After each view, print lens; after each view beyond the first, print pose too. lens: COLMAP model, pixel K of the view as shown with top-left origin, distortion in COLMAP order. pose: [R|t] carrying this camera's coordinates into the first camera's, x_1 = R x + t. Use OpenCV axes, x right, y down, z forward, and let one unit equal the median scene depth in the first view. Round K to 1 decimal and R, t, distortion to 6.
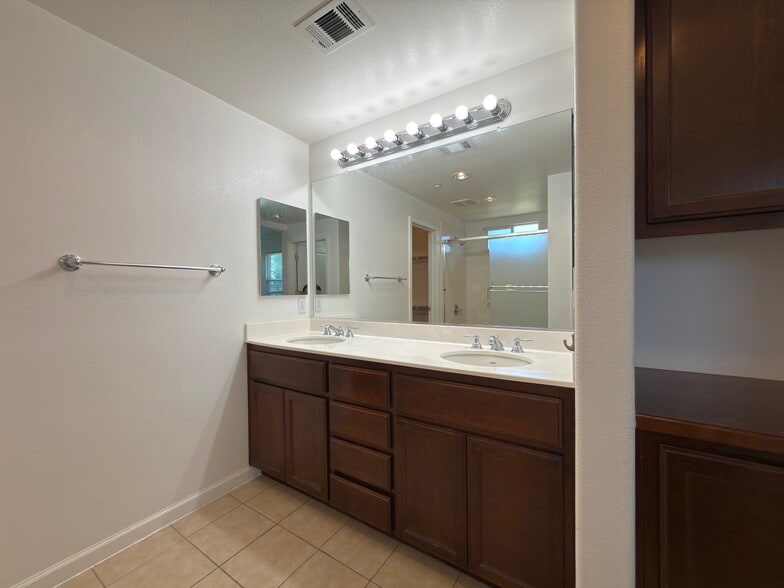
lens RADIAL K [[315.0, 0, 392.0], [0, 315.0, 294.0], [0, 0, 1]] dist [0.013119, 0.000007]
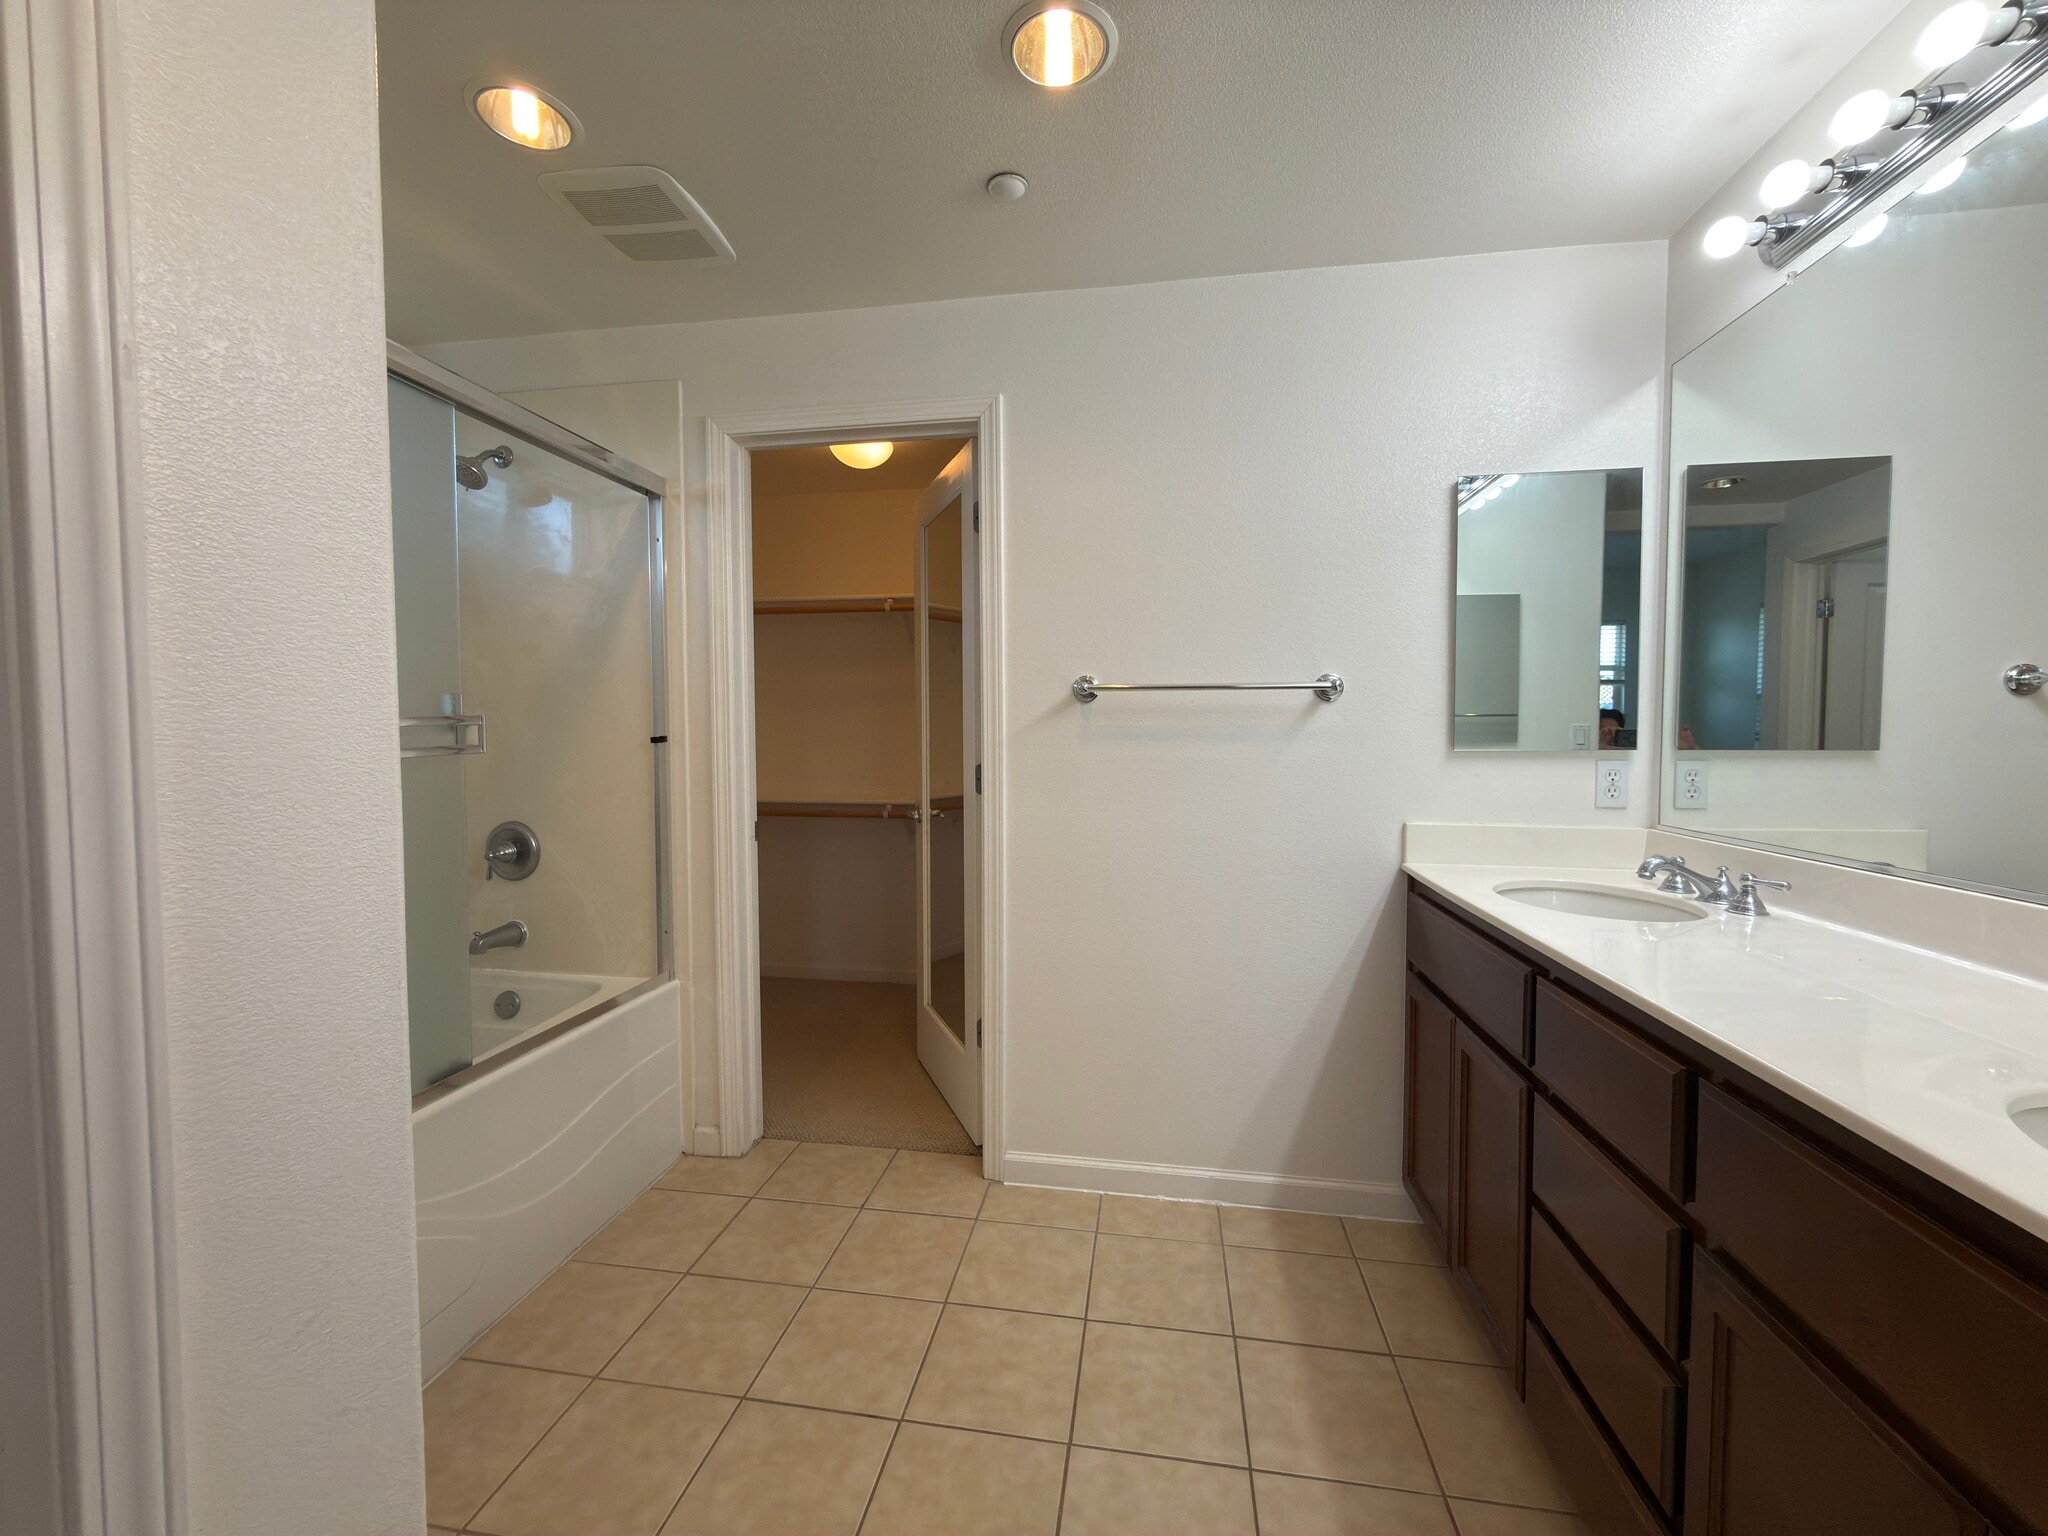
lens RADIAL K [[819.0, 0, 1024.0], [0, 819.0, 768.0], [0, 0, 1]] dist [-0.001714, -0.000298]
pose [[0.403213, 0.048943, -0.913796, 0.258244], [-0.009939, 0.998744, 0.049108, -0.015637], [0.915052, -0.010719, 0.403193, 0.173374]]
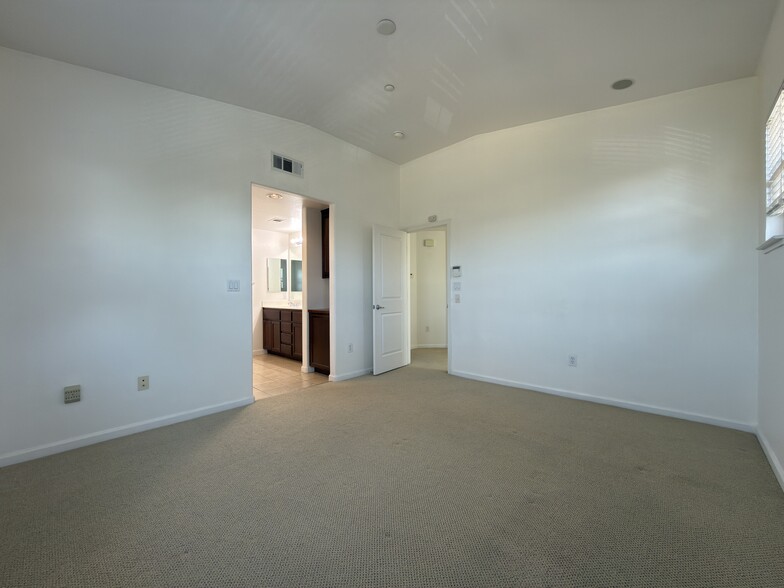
lens RADIAL K [[313.5, 0, 392.0], [0, 313.5, 294.0], [0, 0, 1]] dist [-0.001714, -0.000298]
pose [[0.981755, 0.011093, -0.189825, 1.292644], [-0.009593, 0.999915, 0.008821, -0.009900], [0.189907, -0.006839, 0.981778, -1.658404]]
